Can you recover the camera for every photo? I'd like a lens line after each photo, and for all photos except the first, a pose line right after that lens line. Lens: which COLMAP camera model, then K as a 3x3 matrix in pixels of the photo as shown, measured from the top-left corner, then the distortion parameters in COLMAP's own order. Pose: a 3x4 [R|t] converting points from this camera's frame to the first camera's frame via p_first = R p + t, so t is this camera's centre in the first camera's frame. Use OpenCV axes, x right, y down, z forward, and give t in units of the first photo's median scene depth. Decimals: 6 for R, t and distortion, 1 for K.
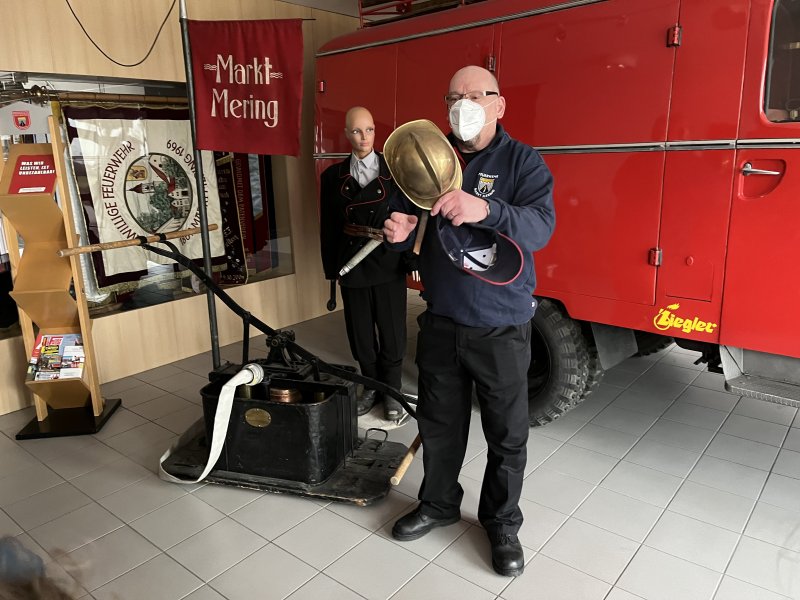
lens RADIAL K [[613.4, 0, 405.5], [0, 613.4, 295.7], [0, 0, 1]] dist [0.030258, -0.039928]
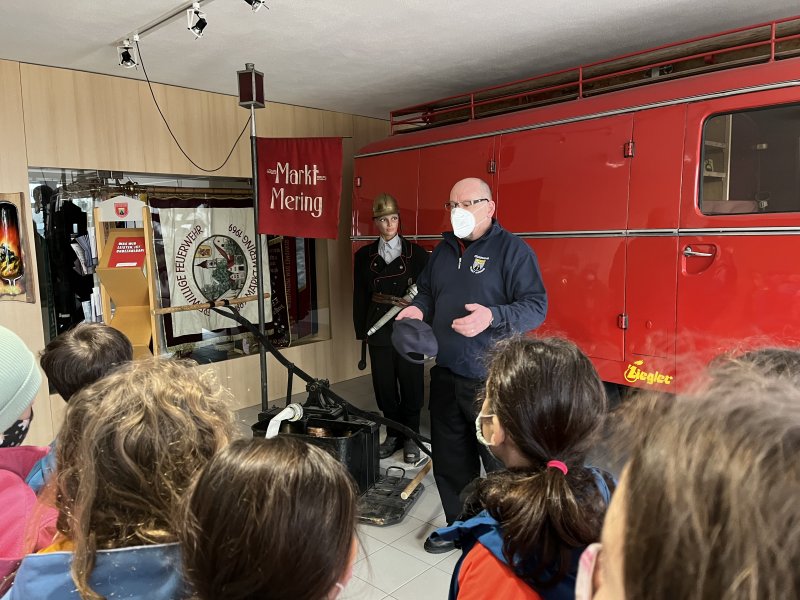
lens RADIAL K [[613.4, 0, 403.7], [0, 613.4, 302.3], [0, 0, 1]] dist [0.030258, -0.039928]
pose [[0.997816, 0.011219, -0.065099, 0.045695], [-0.018627, 0.993267, -0.114336, 0.042737], [0.063378, 0.115299, 0.991307, -0.222007]]
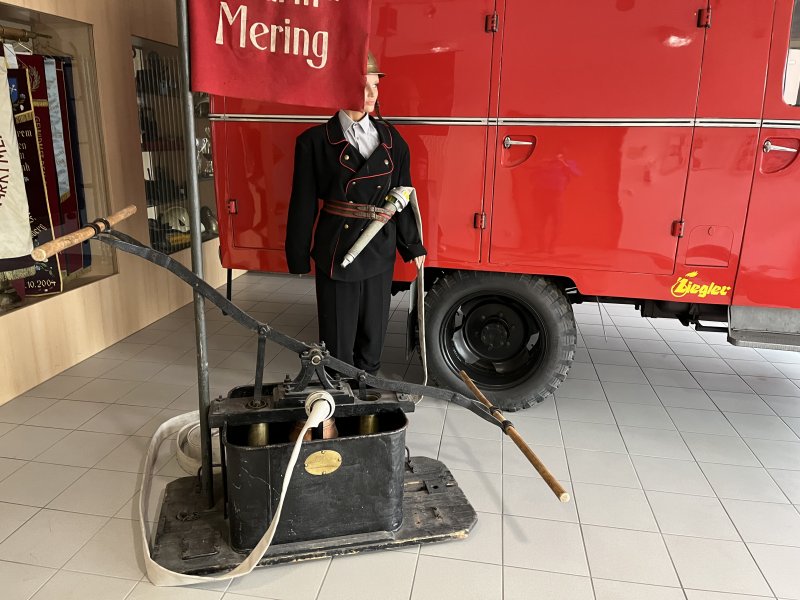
lens RADIAL K [[613.4, 0, 397.6], [0, 613.4, 302.8], [0, 0, 1]] dist [0.030258, -0.039928]
pose [[0.858380, -0.093405, 0.504440, -0.500122], [0.075846, 0.995586, 0.055286, -0.028252], [-0.507377, -0.009197, 0.861675, 0.301676]]
